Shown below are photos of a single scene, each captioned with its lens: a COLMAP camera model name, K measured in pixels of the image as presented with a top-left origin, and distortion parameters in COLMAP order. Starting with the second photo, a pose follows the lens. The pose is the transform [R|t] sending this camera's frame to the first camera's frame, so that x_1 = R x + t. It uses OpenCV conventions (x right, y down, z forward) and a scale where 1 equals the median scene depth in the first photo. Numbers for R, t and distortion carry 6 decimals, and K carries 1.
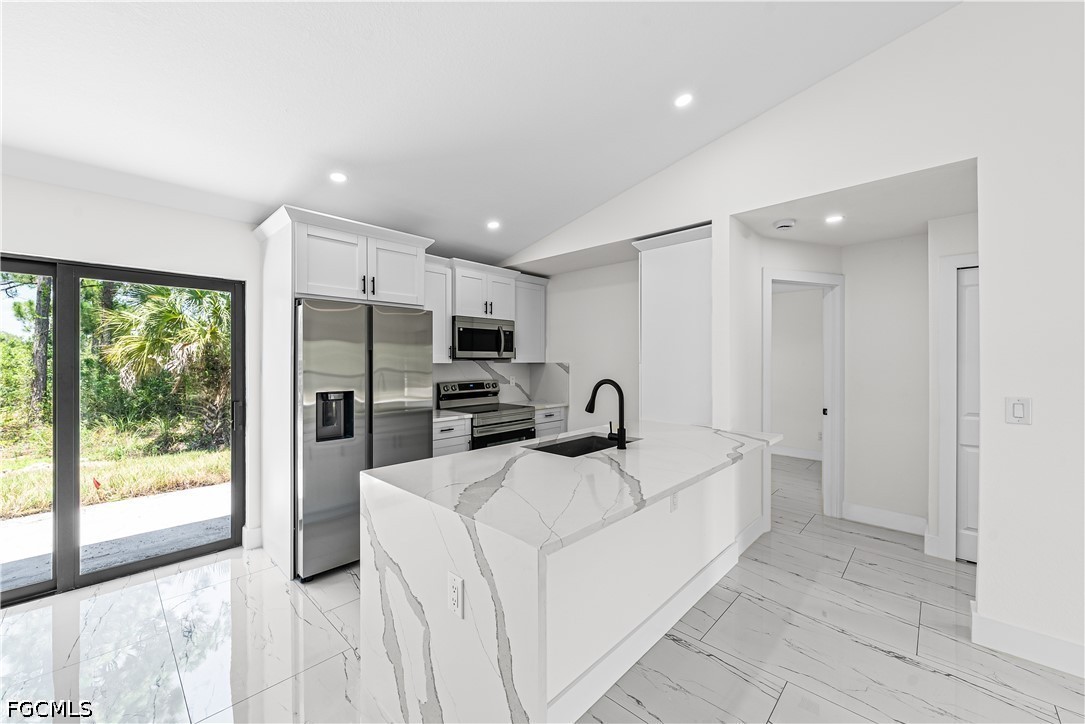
lens RADIAL K [[418.6, 0, 542.9], [0, 418.6, 362.6], [0, 0, 1]] dist [0.002263, 0.000038]
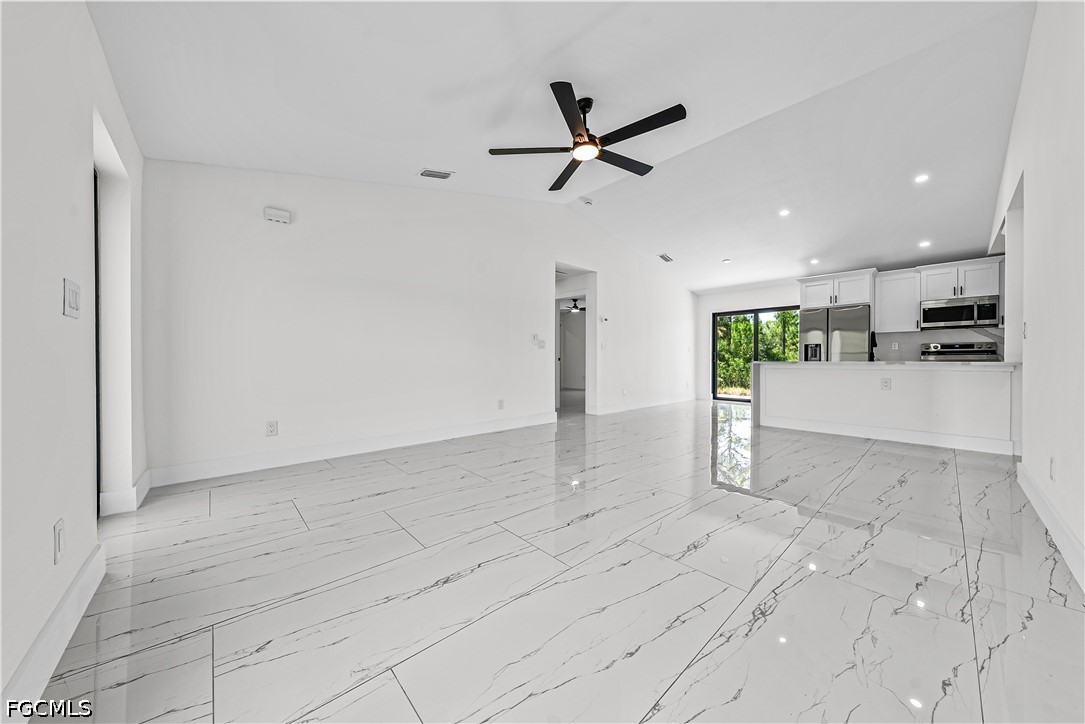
lens RADIAL K [[369.6, 0, 542.4], [0, 369.6, 361.1], [0, 0, 1]] dist [-0.002223, 0.000590]
pose [[-0.069993, 0.006204, -0.997528, 1.400510], [-0.002347, 0.999977, 0.006384, 0.120266], [0.997545, 0.002789, -0.069977, -0.380483]]
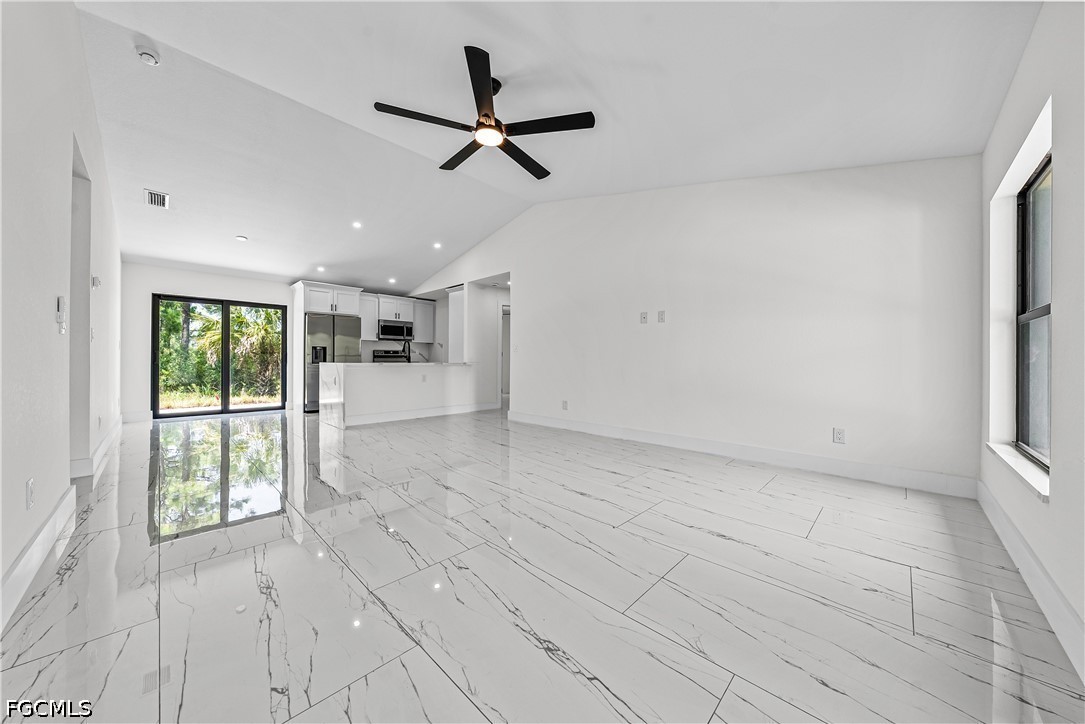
lens RADIAL K [[369.6, 0, 546.1], [0, 369.6, 361.2], [0, 0, 1]] dist [-0.002223, 0.000590]
pose [[0.999995, 0.002736, 0.001374, 0.729651], [-0.002732, 0.999992, -0.002762, 0.123374], [-0.001381, 0.002758, 0.999995, -1.053556]]
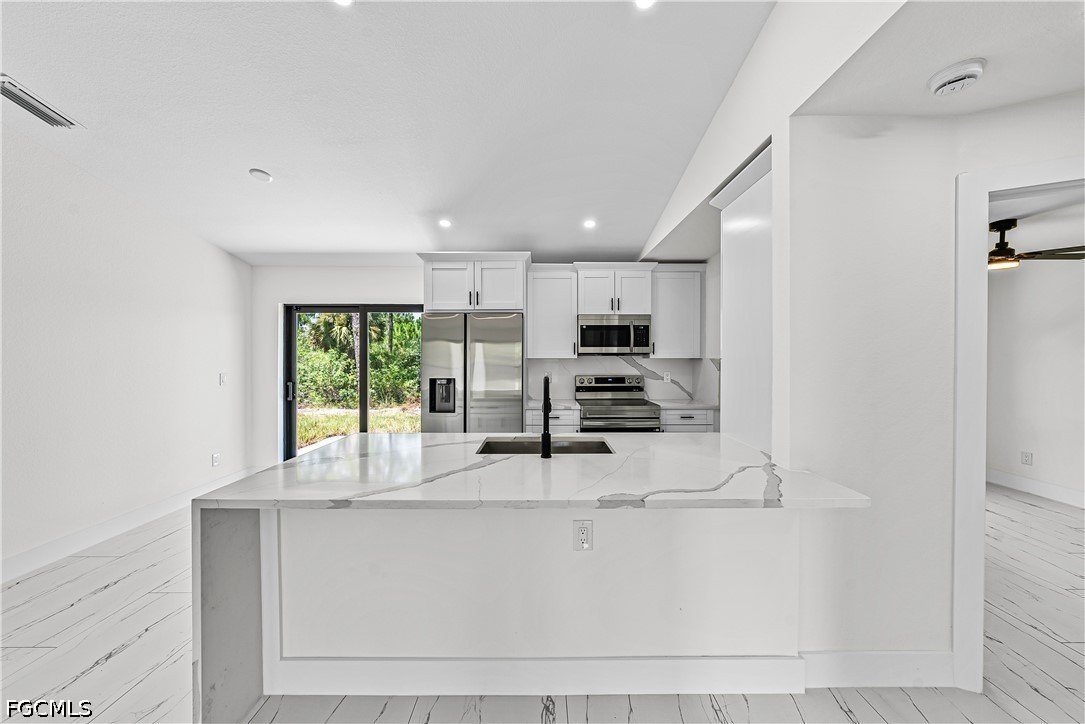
lens RADIAL K [[369.6, 0, 544.7], [0, 369.6, 358.4], [0, 0, 1]] dist [-0.002223, 0.000590]
pose [[0.692271, 0.004675, -0.721622, 0.453559], [-0.002882, 0.999989, 0.003713, -0.001621], [0.721631, -0.000491, 0.692277, 0.286805]]
